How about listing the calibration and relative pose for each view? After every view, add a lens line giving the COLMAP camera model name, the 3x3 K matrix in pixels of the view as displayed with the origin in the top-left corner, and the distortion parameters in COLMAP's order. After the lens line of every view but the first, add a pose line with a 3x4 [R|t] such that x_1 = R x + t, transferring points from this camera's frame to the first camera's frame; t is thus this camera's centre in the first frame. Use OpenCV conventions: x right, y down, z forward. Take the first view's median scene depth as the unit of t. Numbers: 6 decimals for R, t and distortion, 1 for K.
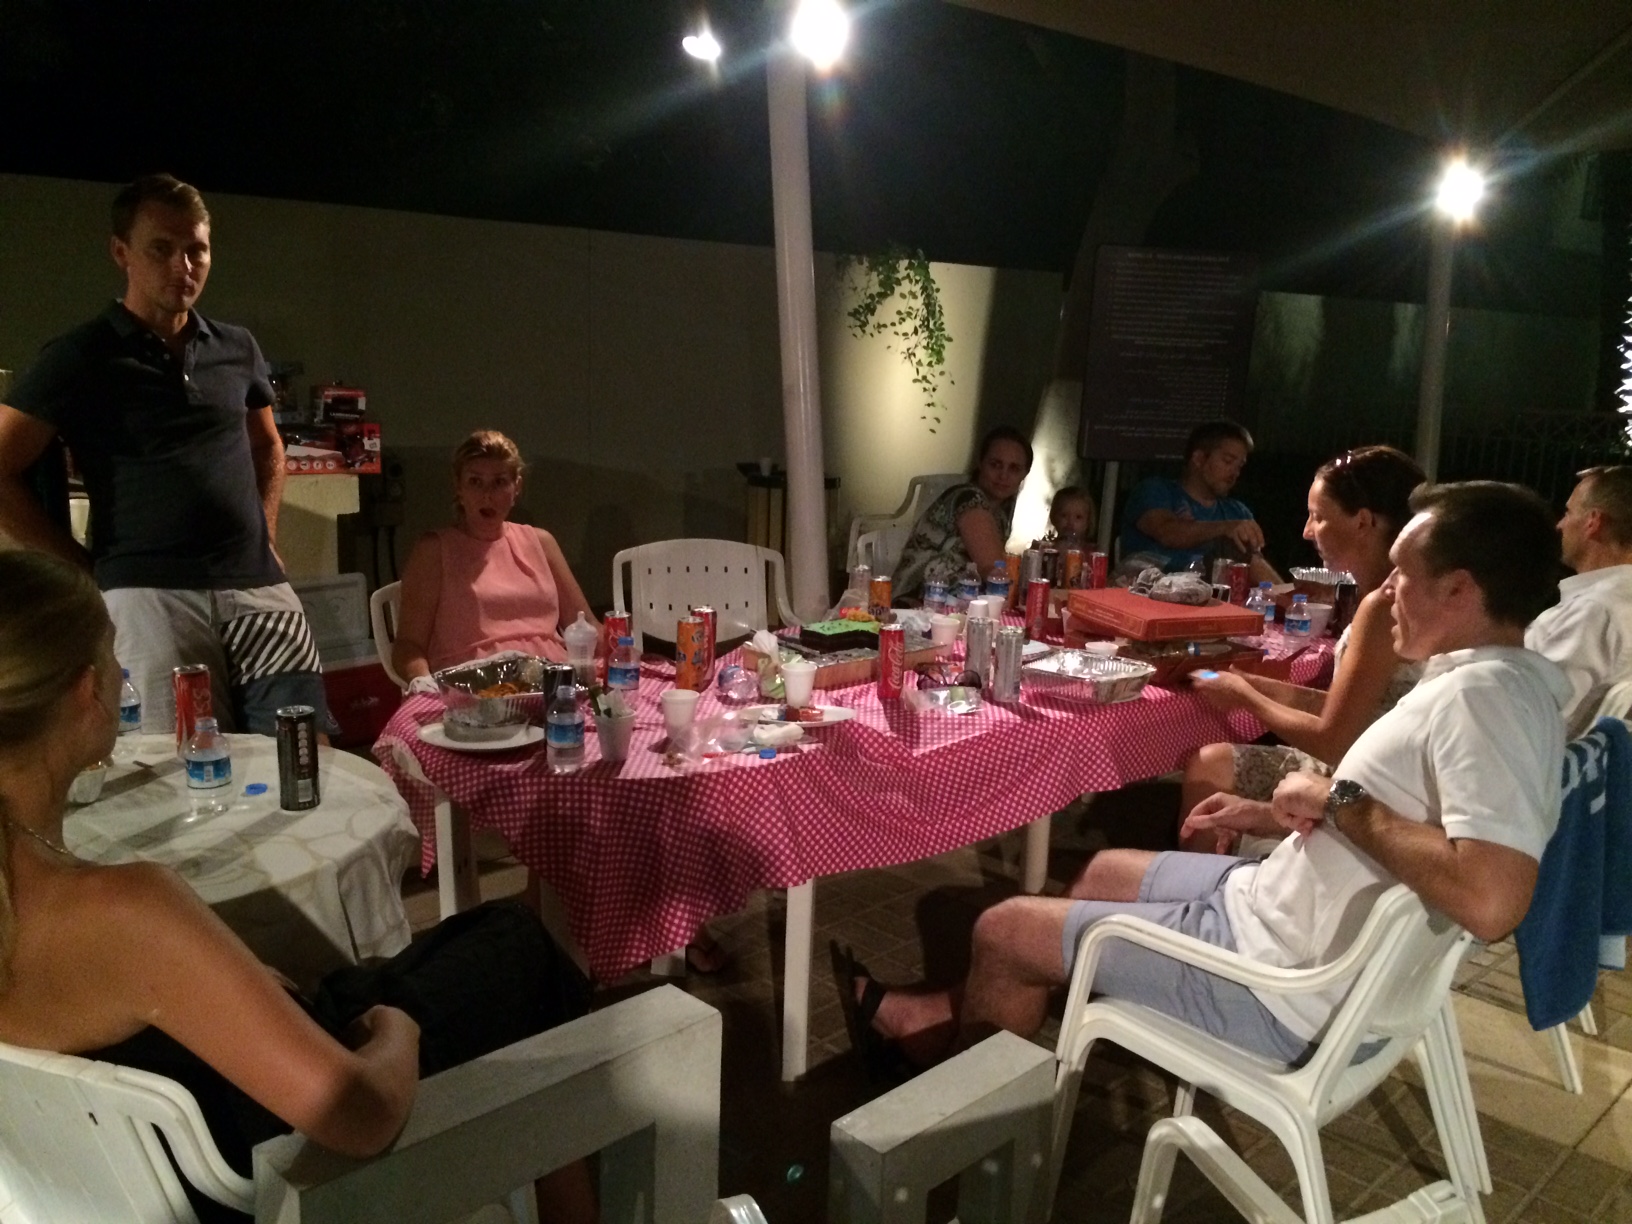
lens RADIAL K [[1438.5, 0, 807.9], [0, 1438.5, 609.5], [0, 0, 1]] dist [0.084028, -0.104682]
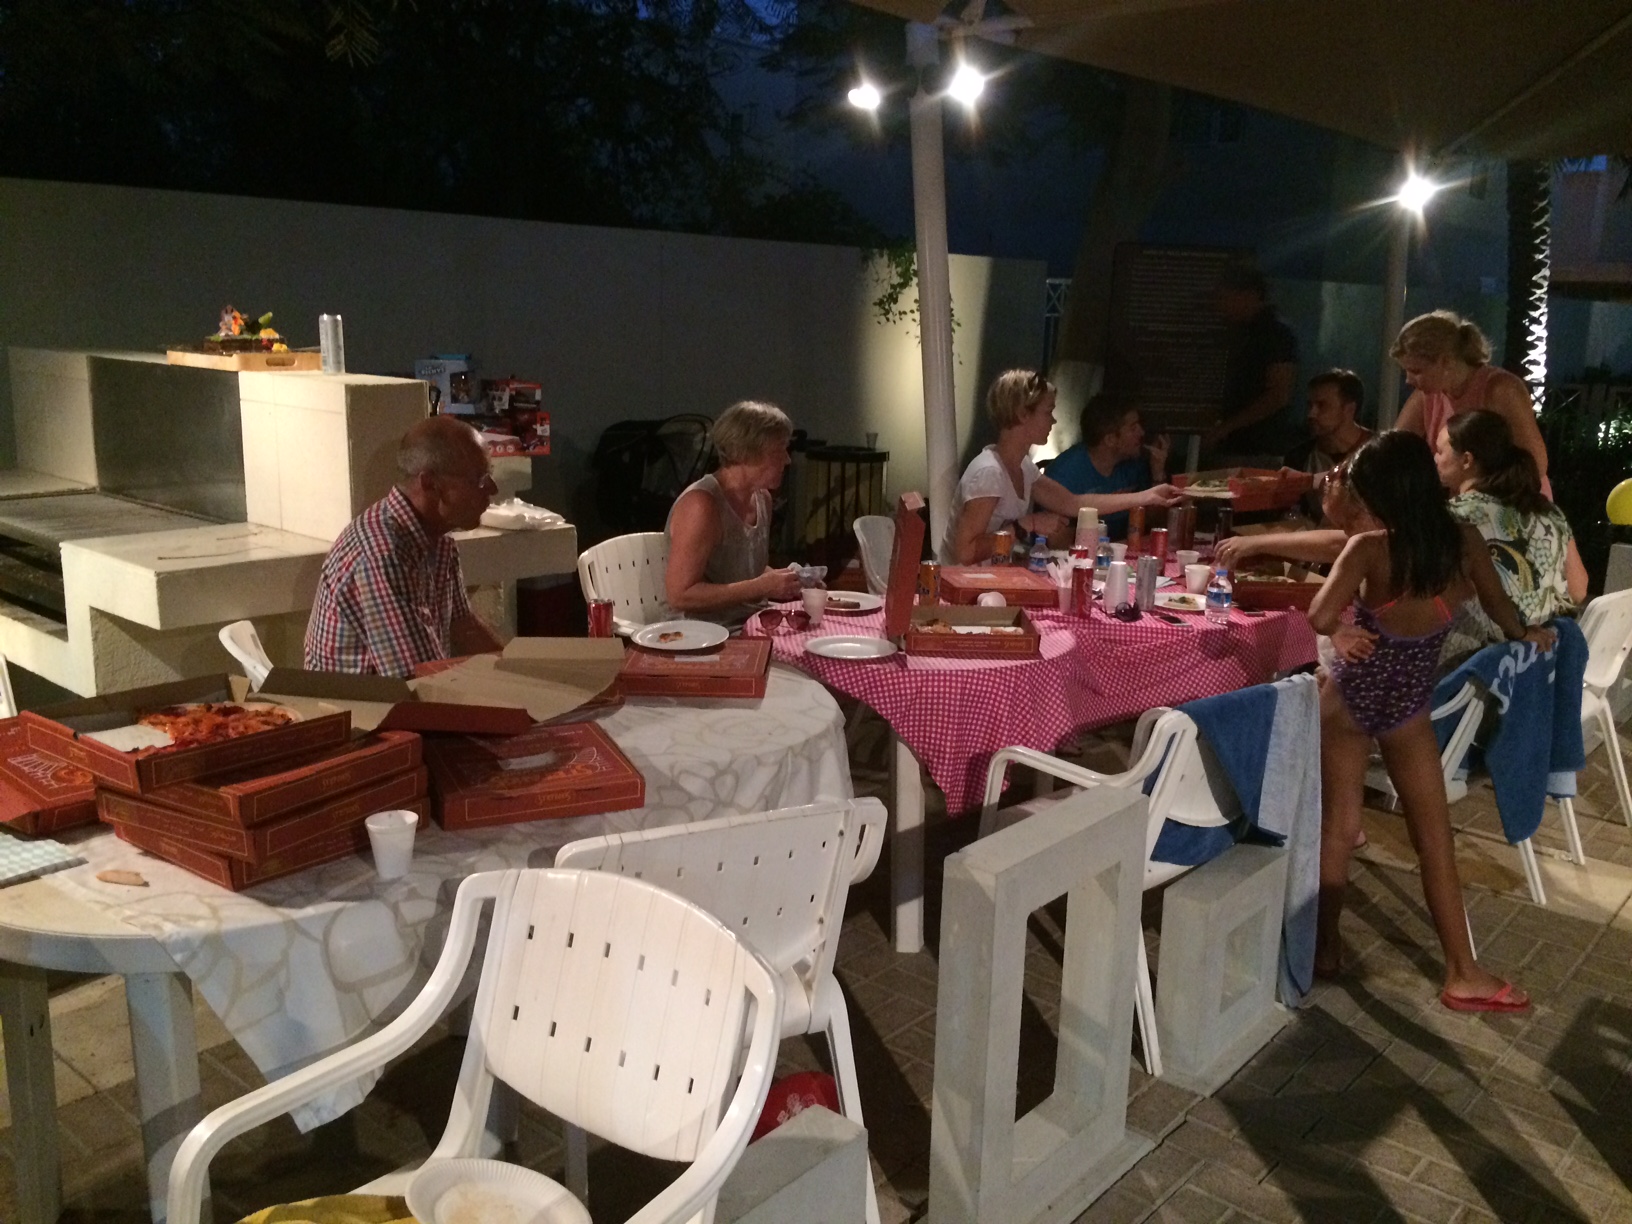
lens RADIAL K [[1438.5, 0, 823.1], [0, 1438.5, 612.8], [0, 0, 1]] dist [0.084028, -0.104682]
pose [[0.996473, -0.026982, 0.079452, -0.130768], [0.025393, 0.999458, 0.020950, 0.010221], [-0.079974, -0.018858, 0.996619, -0.129000]]
